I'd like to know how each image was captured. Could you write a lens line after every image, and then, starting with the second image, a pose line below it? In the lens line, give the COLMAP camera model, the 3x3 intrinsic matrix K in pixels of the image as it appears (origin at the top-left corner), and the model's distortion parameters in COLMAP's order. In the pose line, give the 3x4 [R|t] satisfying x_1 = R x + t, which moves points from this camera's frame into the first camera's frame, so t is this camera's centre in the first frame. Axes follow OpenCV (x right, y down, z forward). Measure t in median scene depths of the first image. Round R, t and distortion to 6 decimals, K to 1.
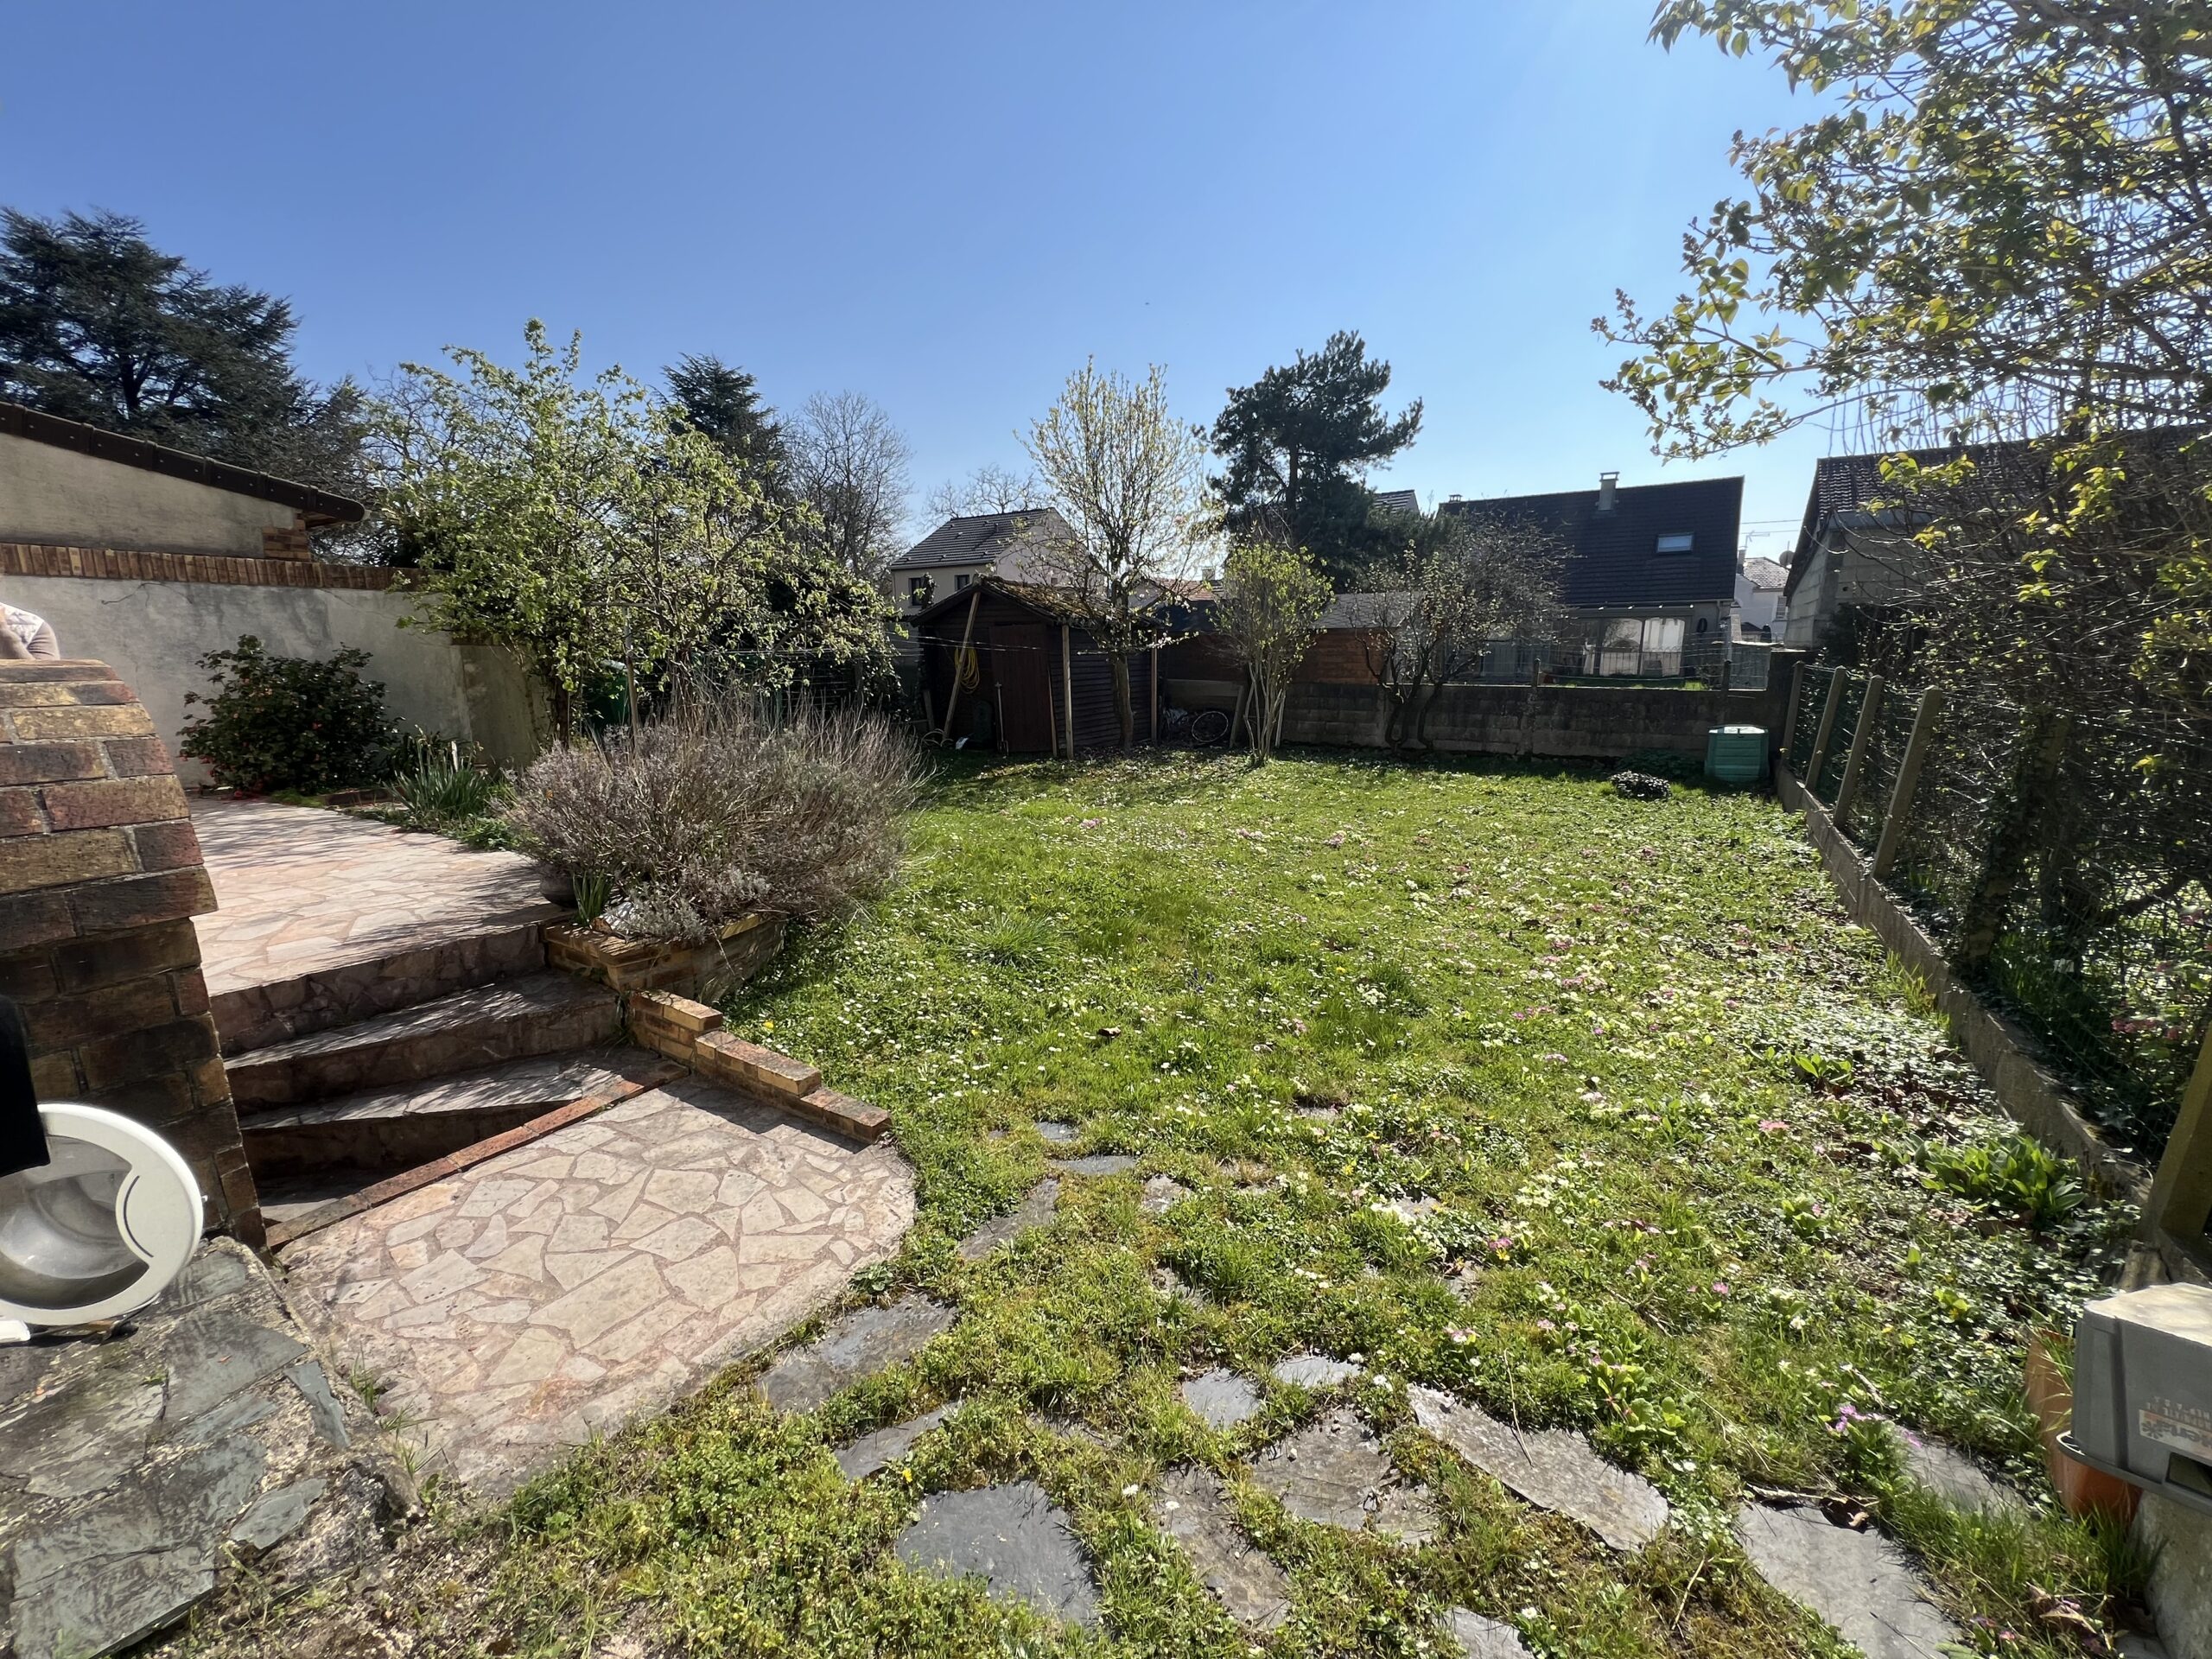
lens RADIAL K [[890.4, 0, 1106.8], [0, 890.4, 835.0], [0, 0, 1]] dist [0.000151, 0.000184]
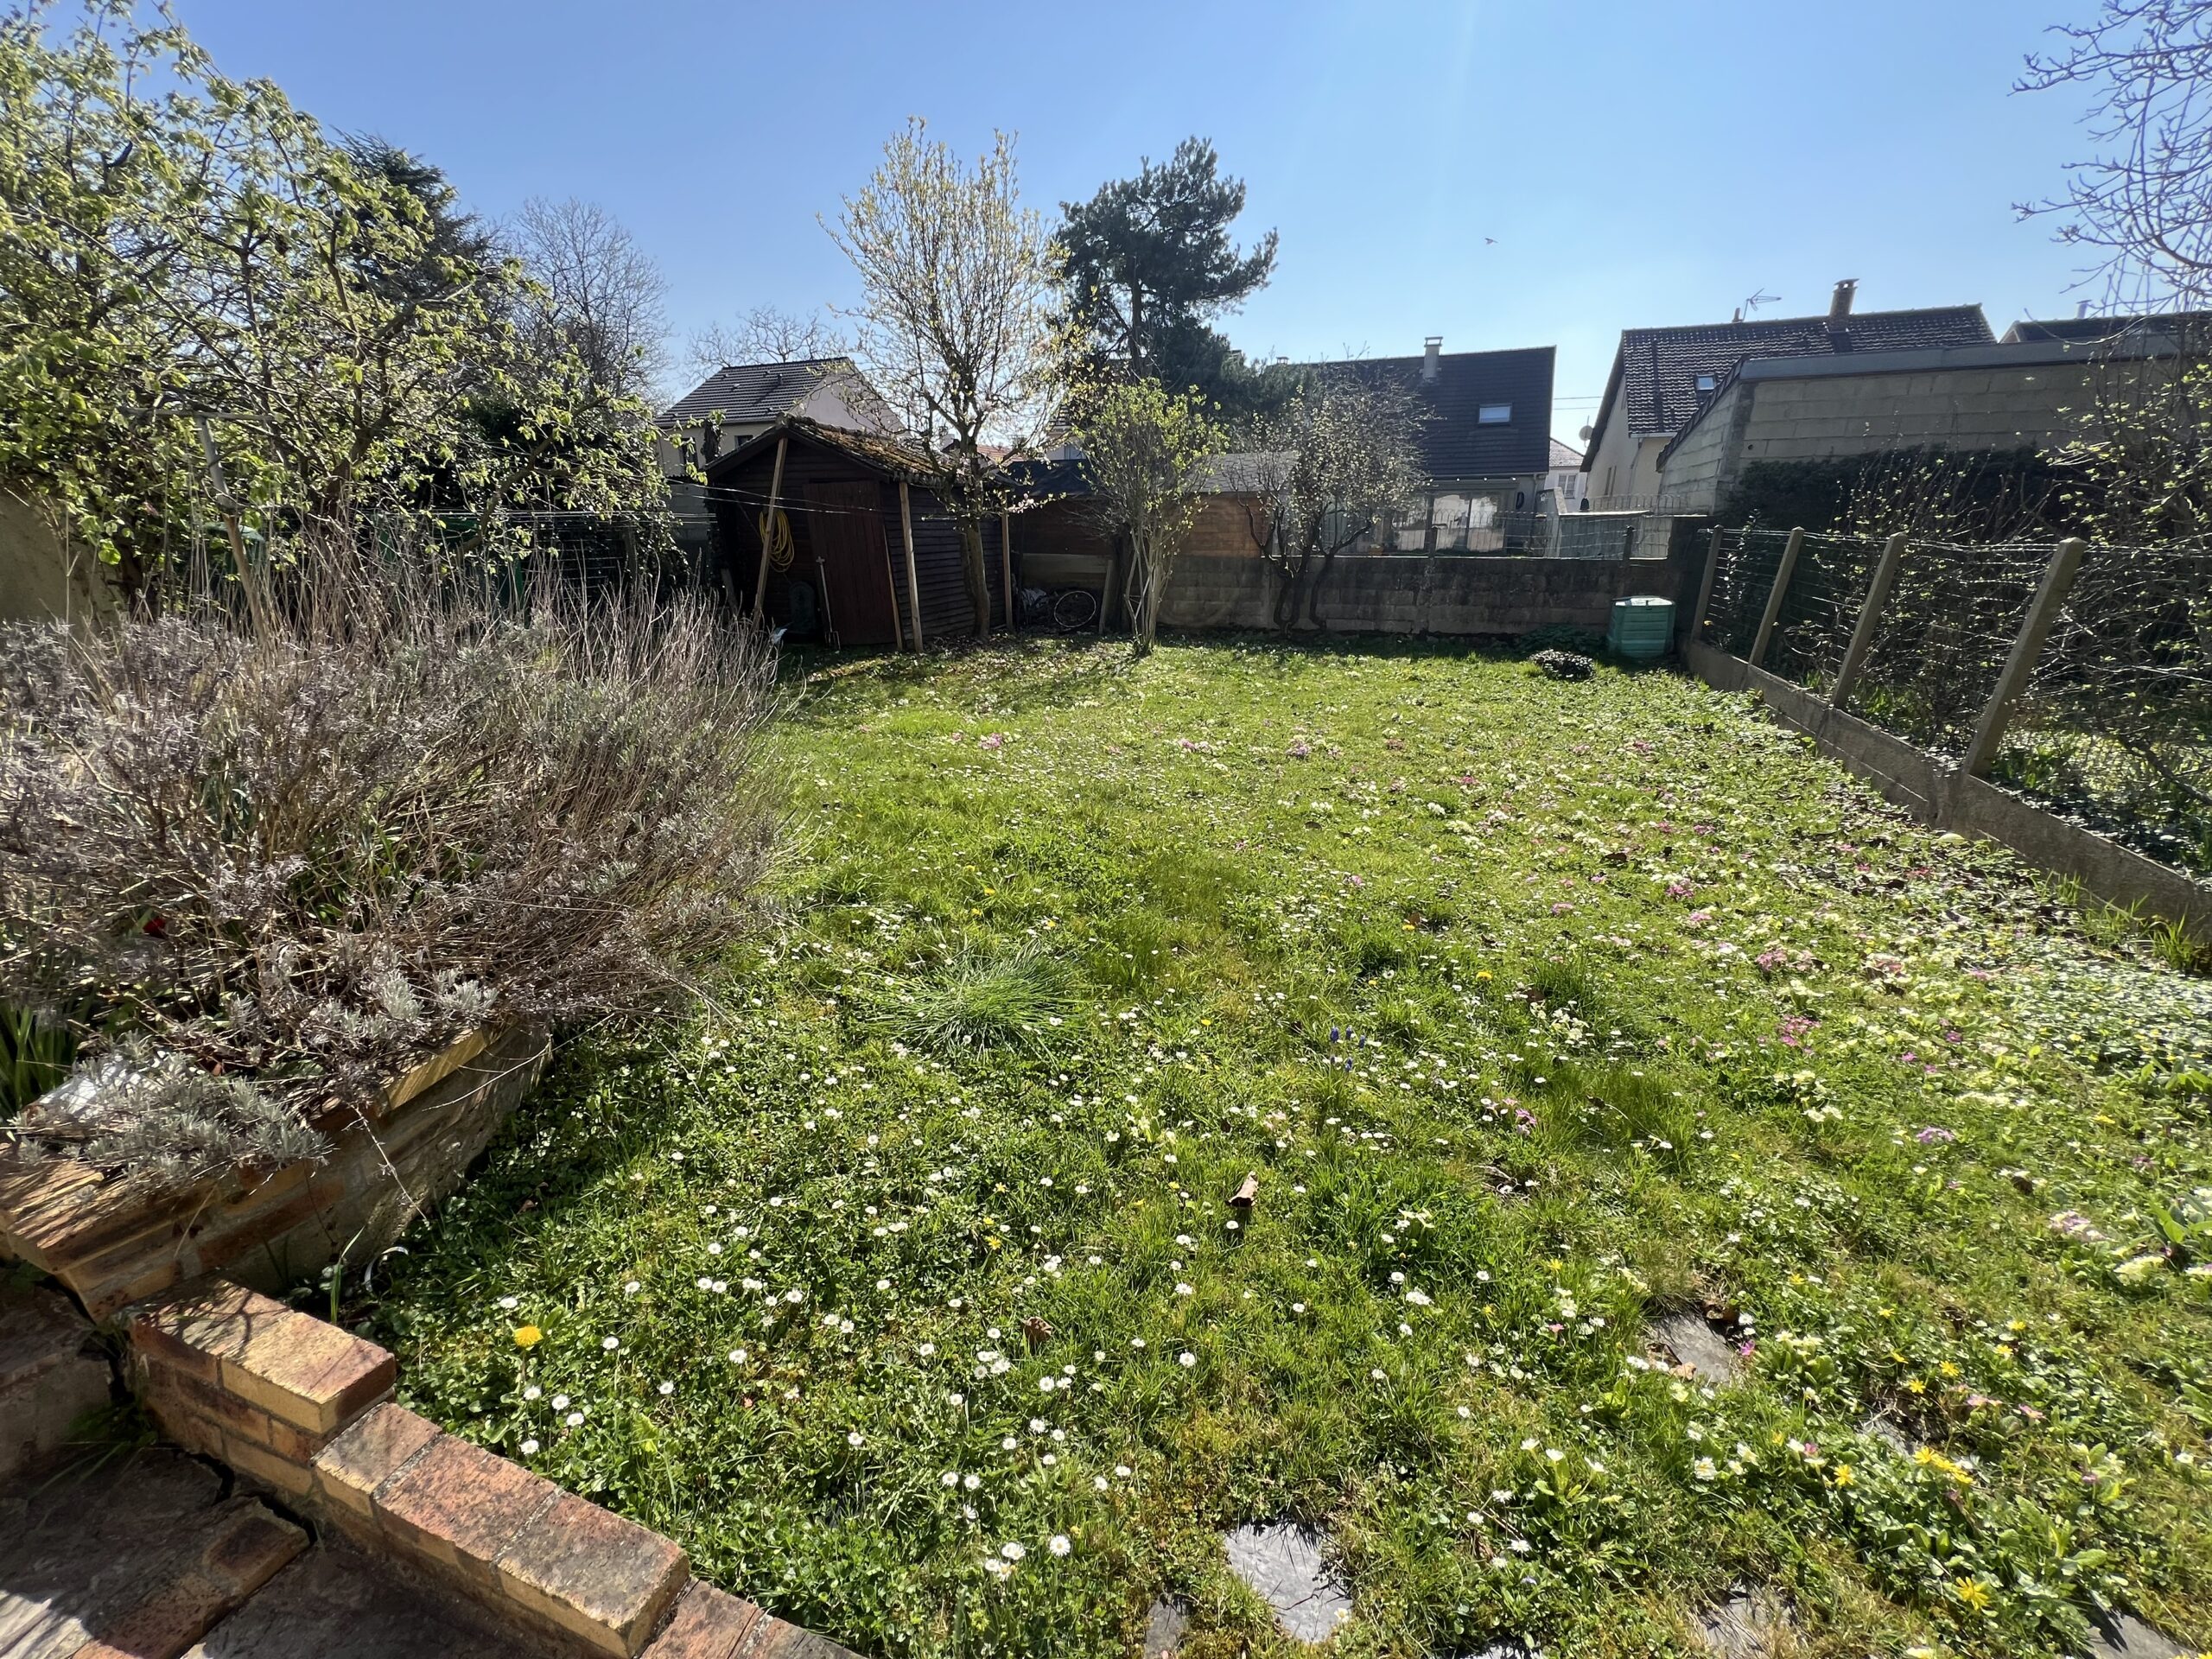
lens RADIAL K [[890.4, 0, 1105.3], [0, 890.4, 829.4], [0, 0, 1]] dist [0.000151, 0.000184]
pose [[0.978234, -0.067046, 0.196374, -0.046860], [0.043047, 0.991345, 0.124027, -0.017575], [-0.202990, -0.112875, 0.972653, 0.147506]]
